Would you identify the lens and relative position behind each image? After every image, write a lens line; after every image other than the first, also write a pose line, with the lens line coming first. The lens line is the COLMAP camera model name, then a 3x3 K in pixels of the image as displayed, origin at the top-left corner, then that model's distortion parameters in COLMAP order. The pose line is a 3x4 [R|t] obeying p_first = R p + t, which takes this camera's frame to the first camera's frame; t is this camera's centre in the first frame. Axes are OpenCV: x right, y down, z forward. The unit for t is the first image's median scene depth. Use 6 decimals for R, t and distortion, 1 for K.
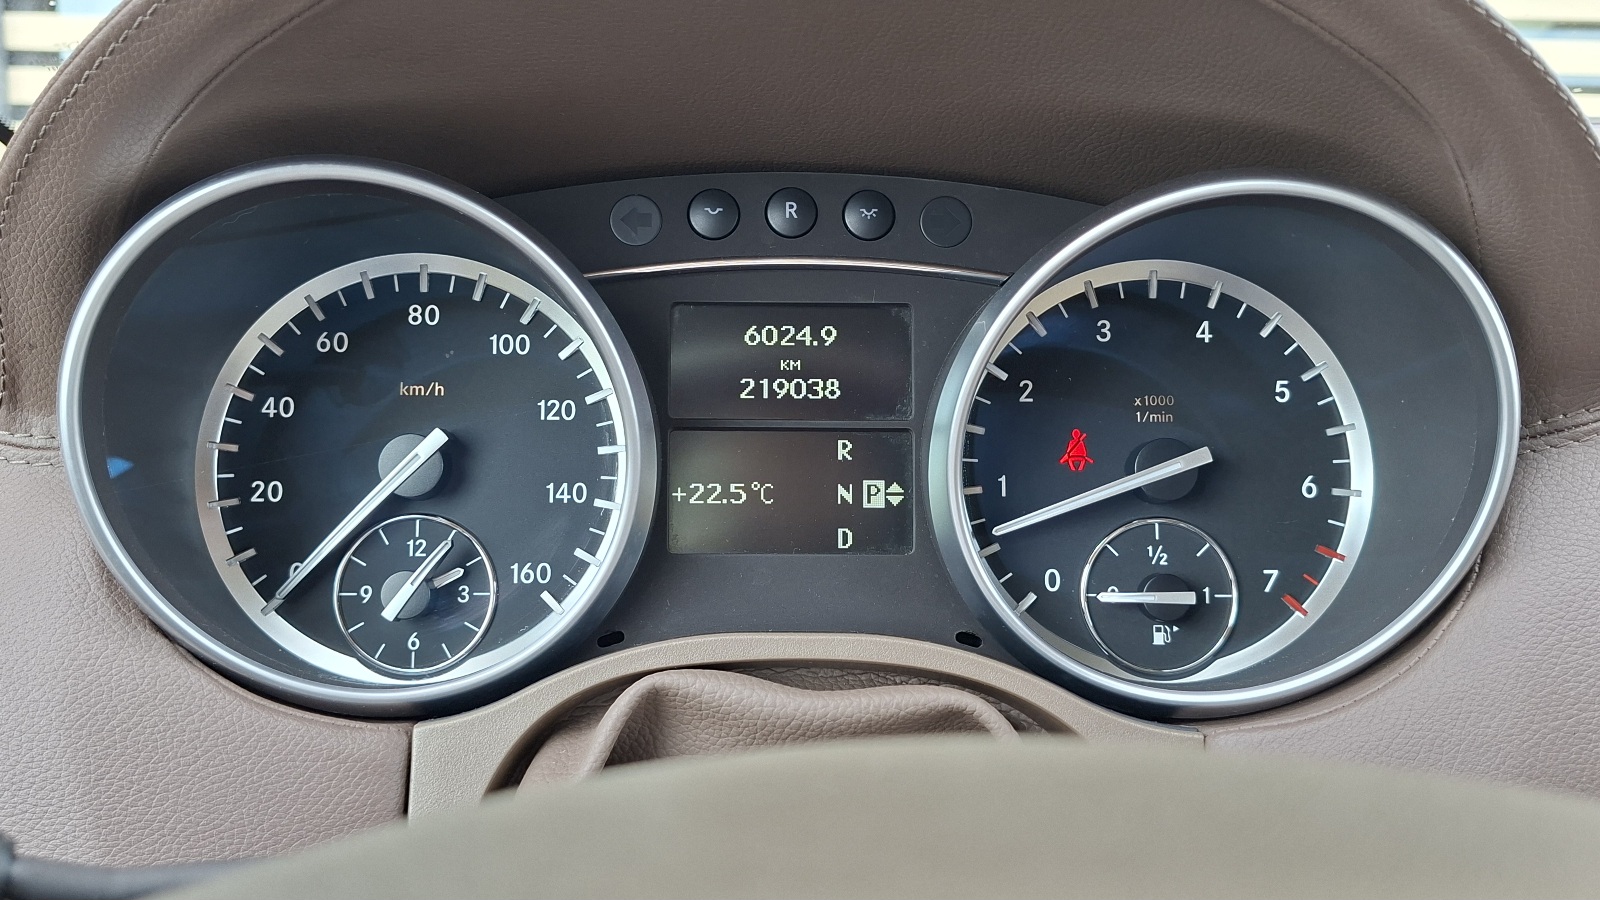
lens RADIAL K [[1524.3, 0, 779.8], [0, 1524.3, 415.1], [0, 0, 1]] dist [0.051348, 0.000000]
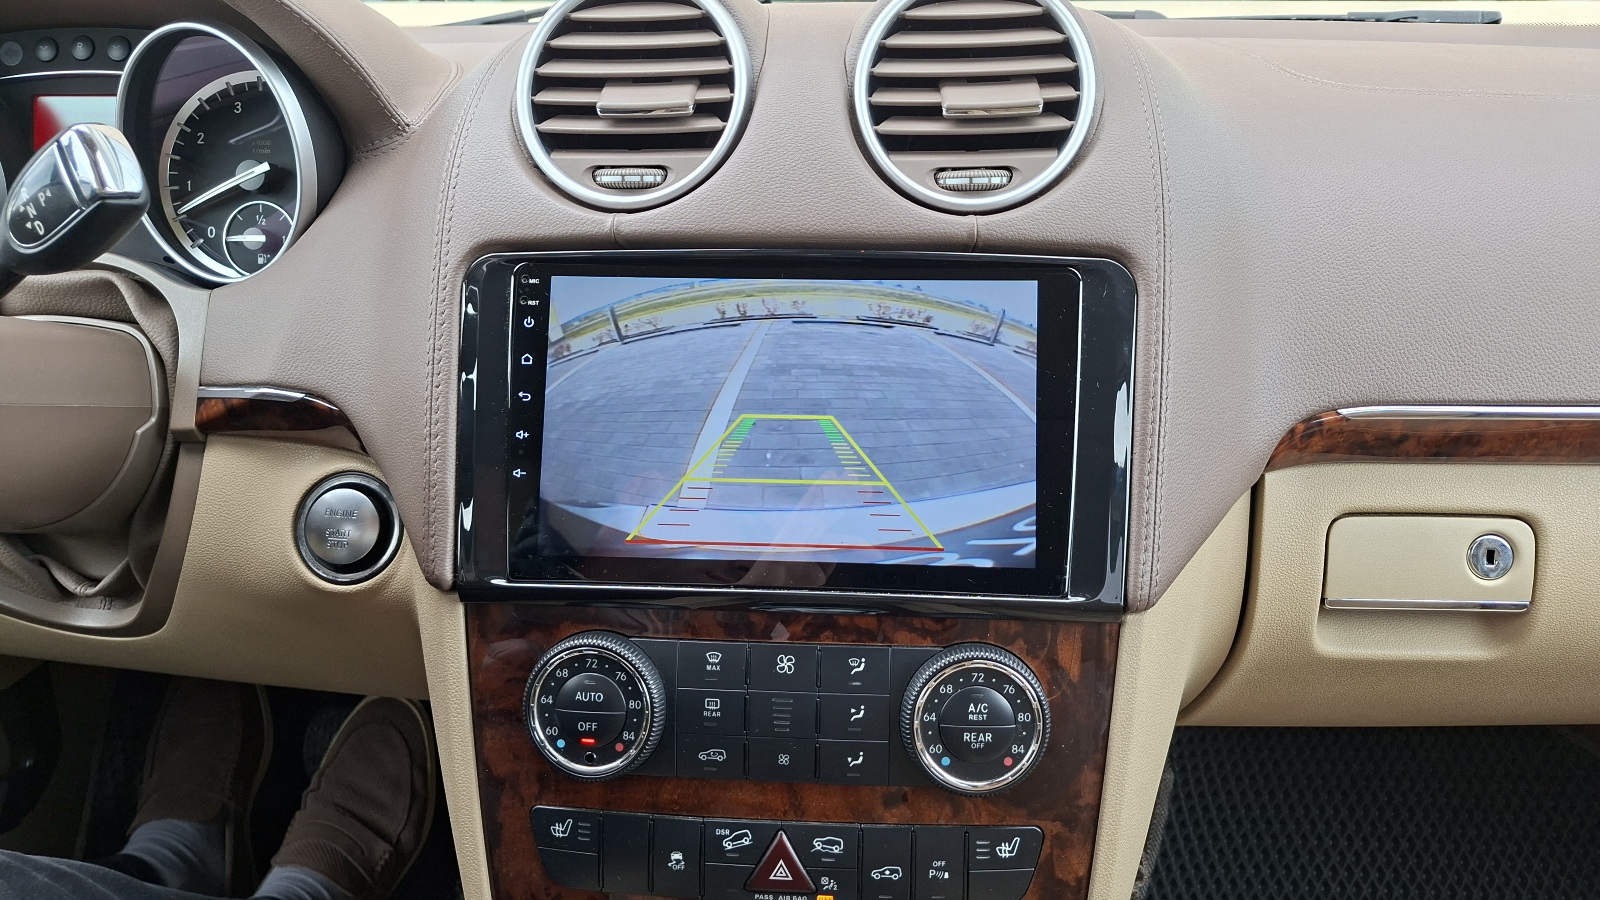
lens RADIAL K [[1193.4, 0, 801.4], [0, 1193.4, 455.8], [0, 0, 1]] dist [0.082561, -0.133879]
pose [[0.994228, 0.022636, -0.104875, 1.142620], [-0.007104, 0.989235, 0.146166, 0.163098], [0.107054, -0.144578, 0.983685, -0.548632]]
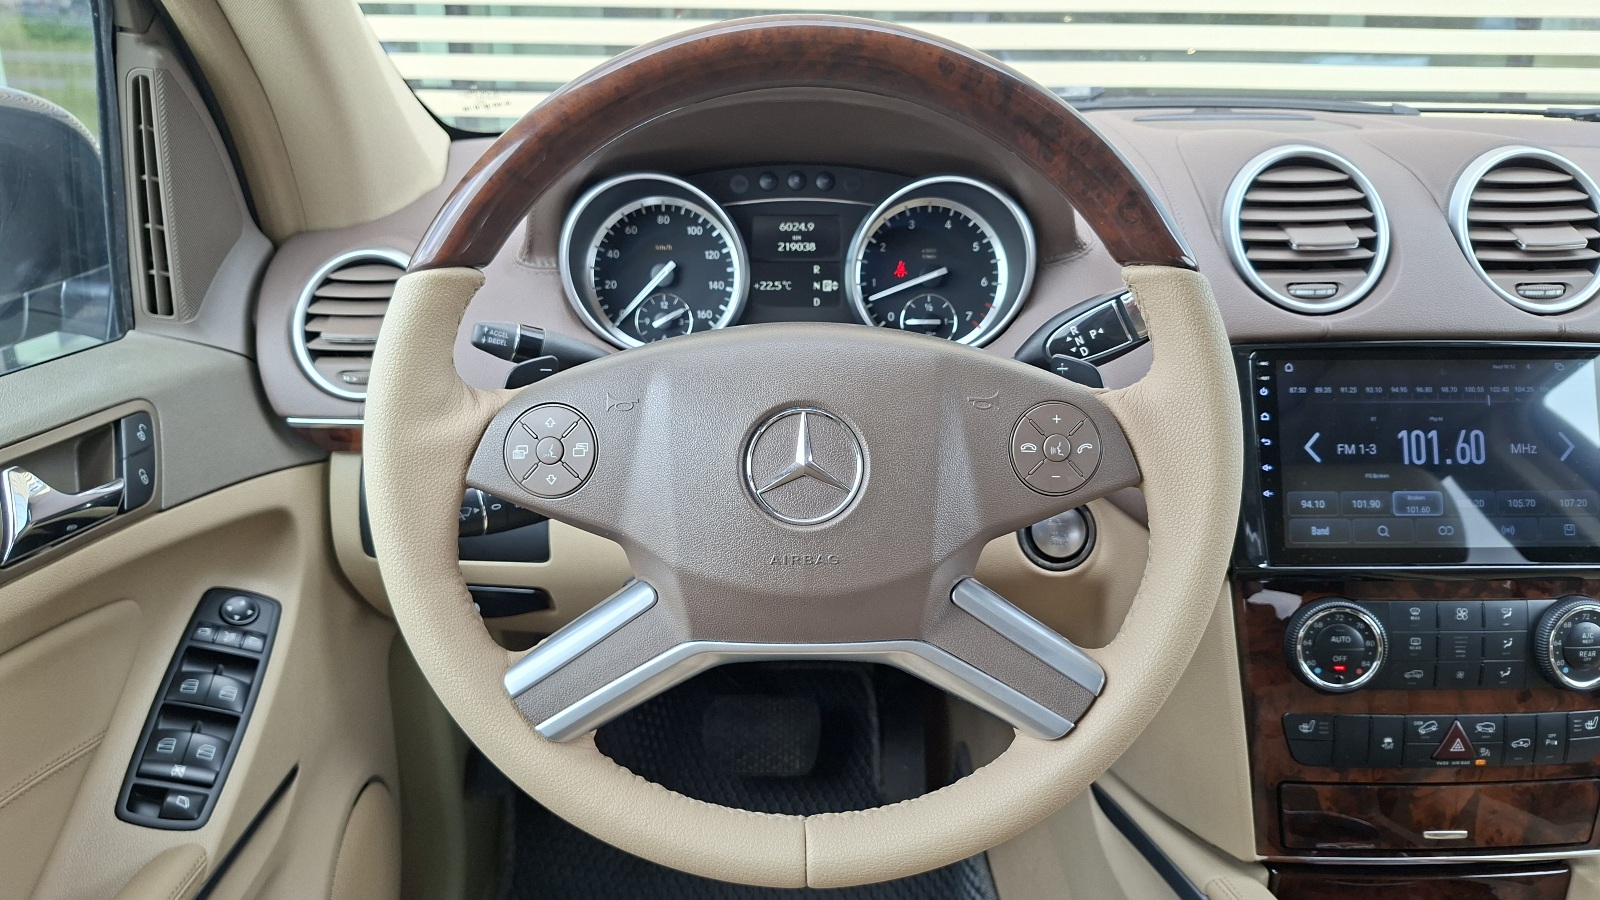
lens RADIAL K [[1193.4, 0, 778.9], [0, 1193.4, 468.1], [0, 0, 1]] dist [0.082561, -0.133879]
pose [[0.999899, -0.000851, -0.014202, 0.005117], [0.003333, 0.984439, 0.175695, -0.003673], [0.013831, -0.175725, 0.984342, -1.197280]]
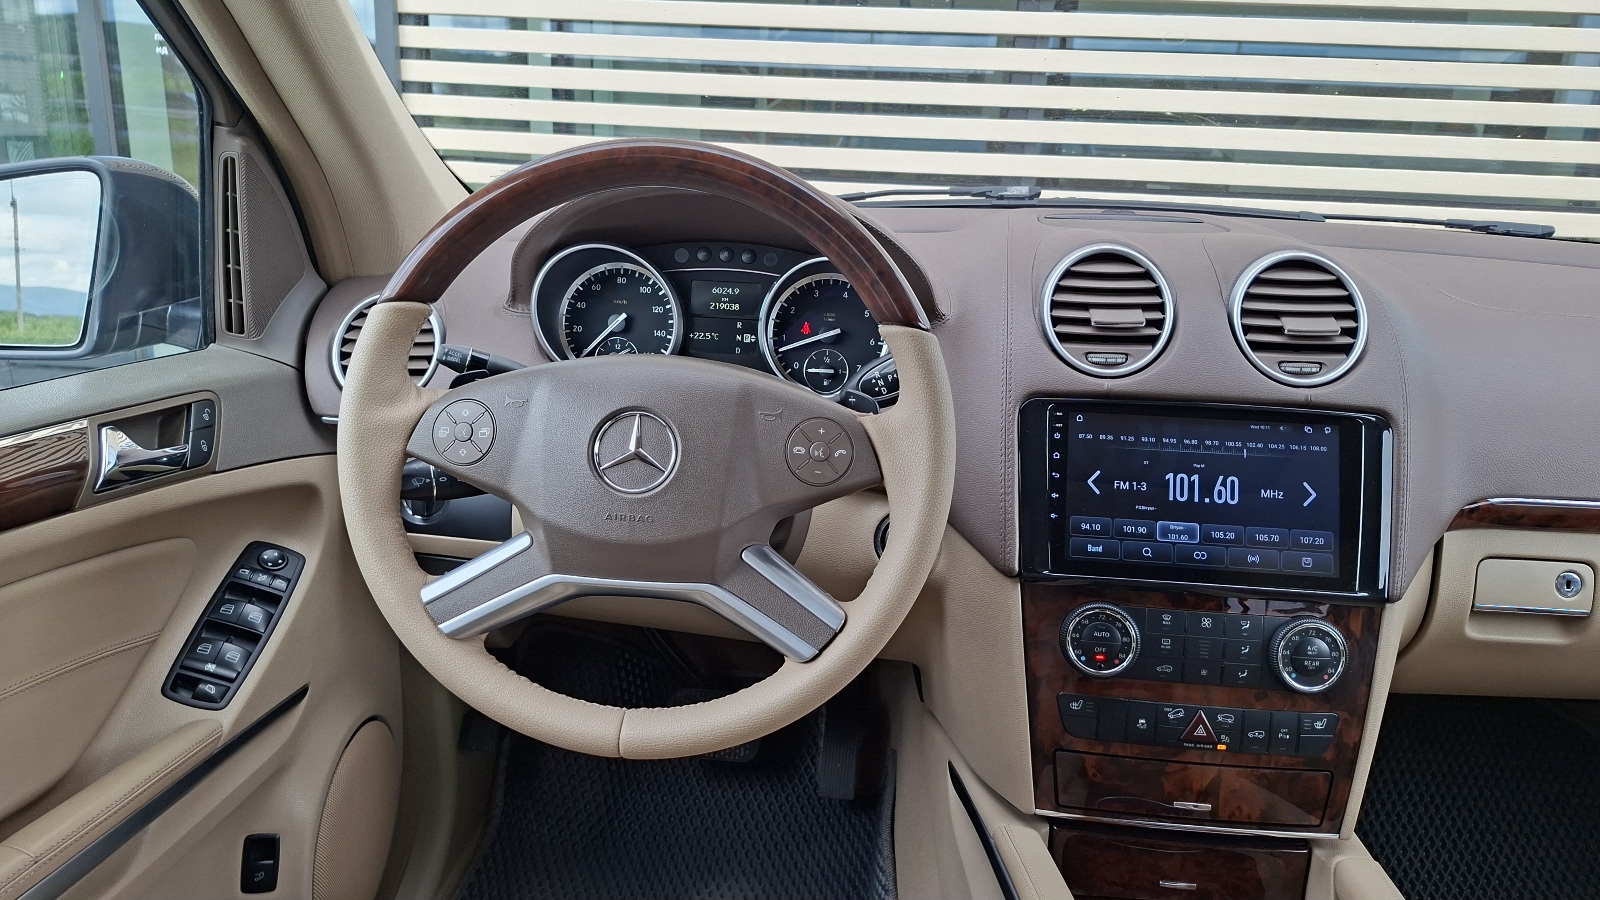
lens RADIAL K [[1193.4, 0, 764.3], [0, 1193.4, 471.0], [0, 0, 1]] dist [0.082561, -0.133879]
pose [[0.991627, 0.059436, -0.114643, 0.431655], [-0.045435, 0.991600, 0.121097, 0.020871], [0.120878, -0.114874, 0.985998, -1.713603]]
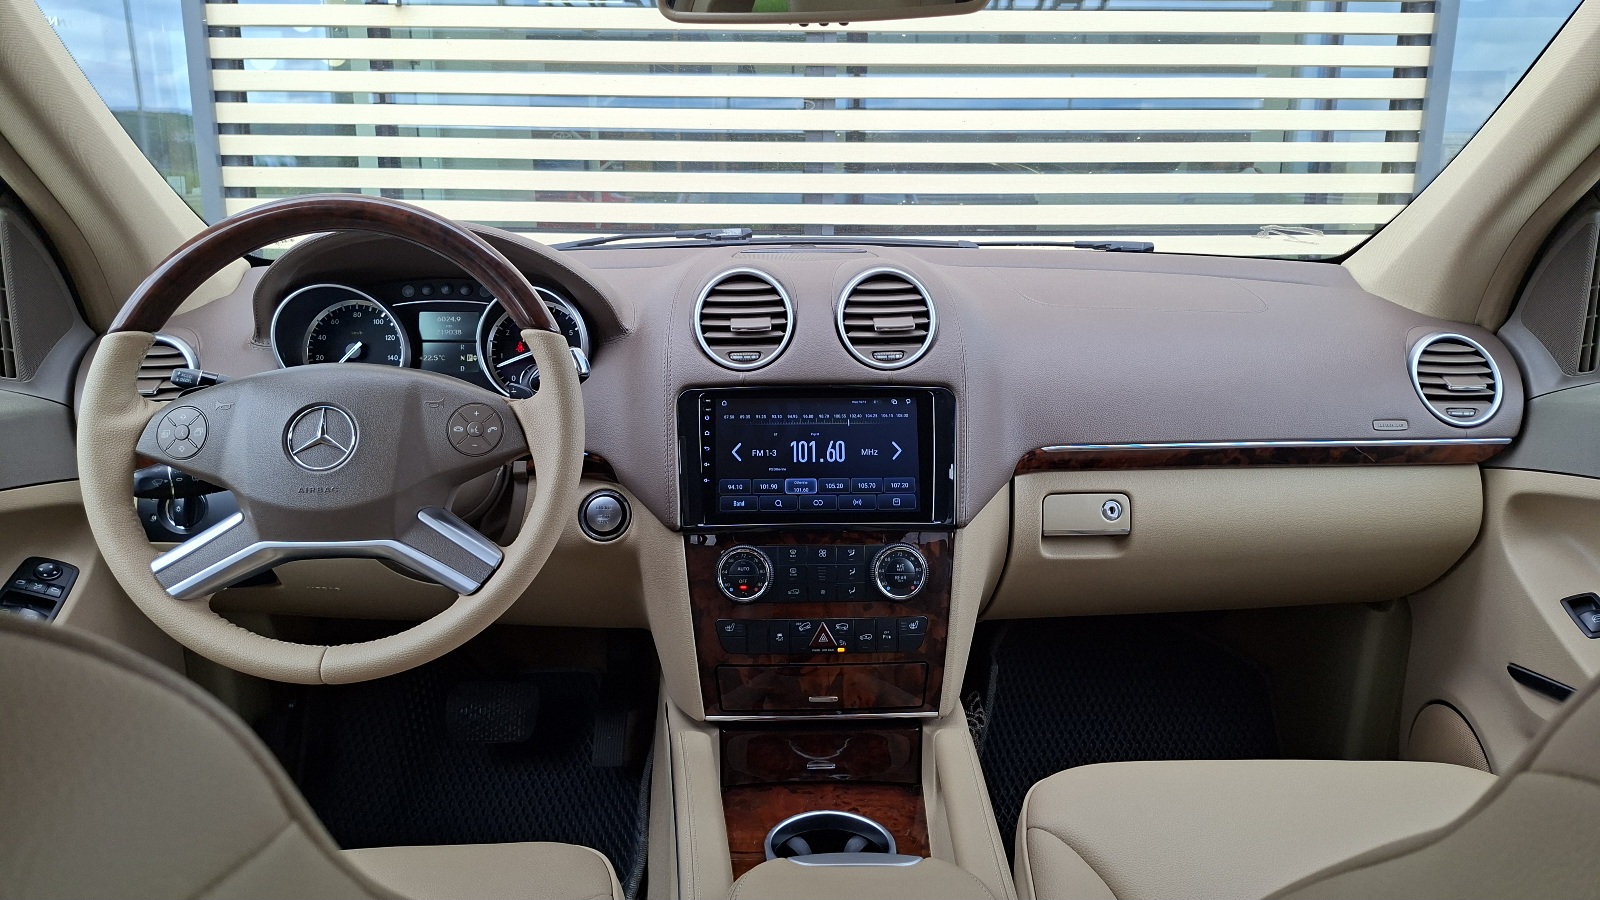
lens RADIAL K [[1193.4, 0, 812.2], [0, 1193.4, 451.1], [0, 0, 1]] dist [0.082561, -0.133879]
pose [[0.999895, -0.009706, 0.010718, 0.956055], [0.009069, 0.998277, 0.057970, 0.123845], [-0.011262, -0.057867, 0.998261, -2.280611]]
